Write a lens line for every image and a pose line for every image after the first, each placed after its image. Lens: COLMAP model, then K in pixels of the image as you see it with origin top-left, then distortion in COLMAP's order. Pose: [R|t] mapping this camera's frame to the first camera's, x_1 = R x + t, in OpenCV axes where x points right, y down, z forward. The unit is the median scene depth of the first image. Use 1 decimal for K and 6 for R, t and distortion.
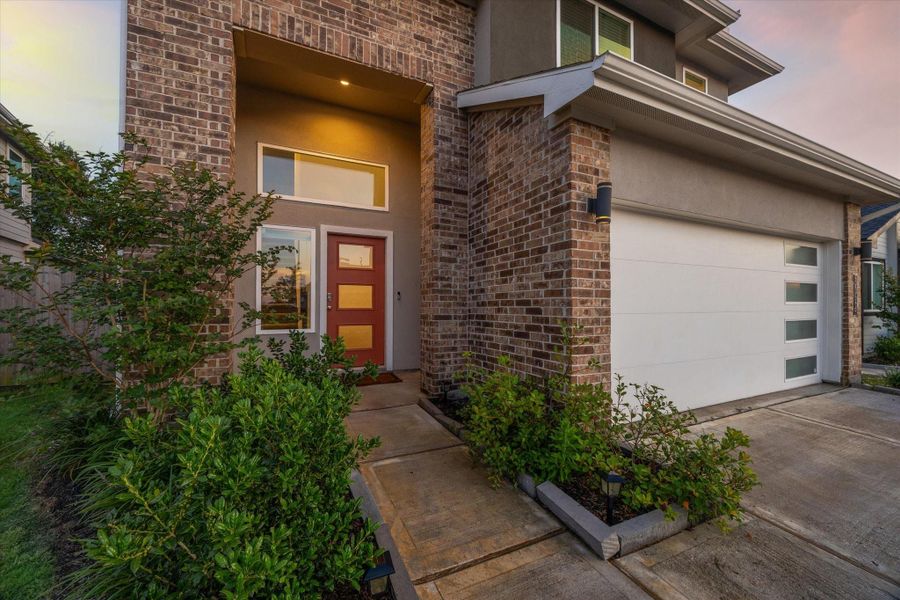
lens RADIAL K [[346.2, 0, 445.0], [0, 346.2, 301.0], [0, 0, 1]] dist [-0.005899, 0.000276]
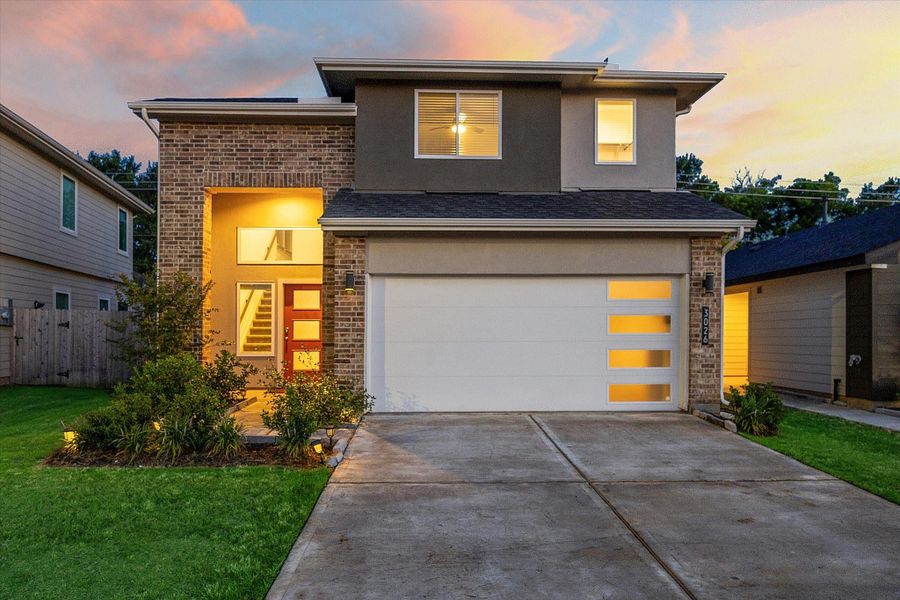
lens RADIAL K [[632.1, 0, 464.1], [0, 632.1, 323.6], [0, 0, 1]] dist [-0.015438, -0.001519]
pose [[0.922435, -0.010056, -0.386022, 1.677704], [0.007269, 0.999936, -0.008679, -0.017145], [0.386084, 0.005200, 0.922449, -1.348767]]
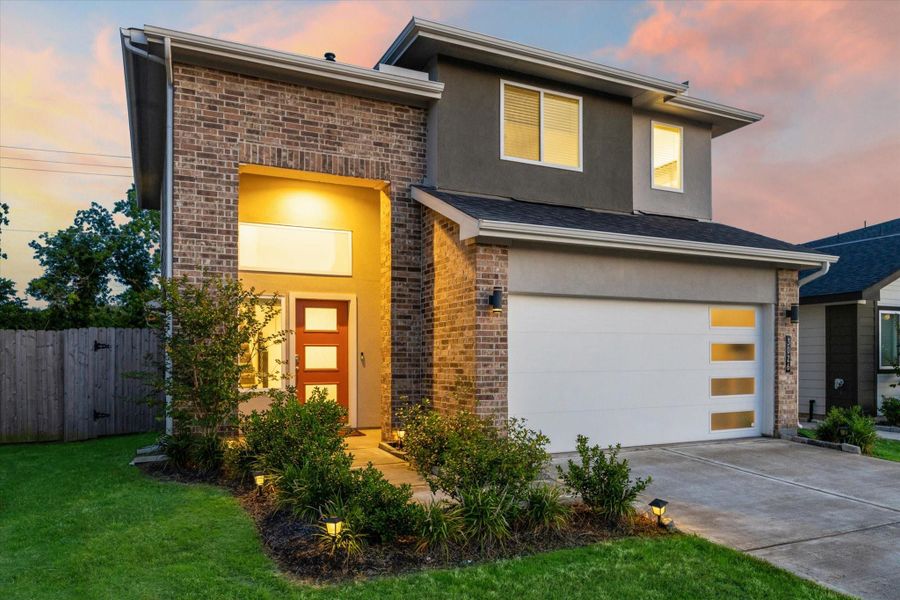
lens RADIAL K [[632.1, 0, 456.9], [0, 632.1, 351.3], [0, 0, 1]] dist [-0.015438, -0.001519]
pose [[0.999887, -0.004210, 0.014428, 0.174727], [0.004166, 0.999987, 0.003077, -0.048683], [-0.014440, -0.003016, 0.999891, -1.272285]]
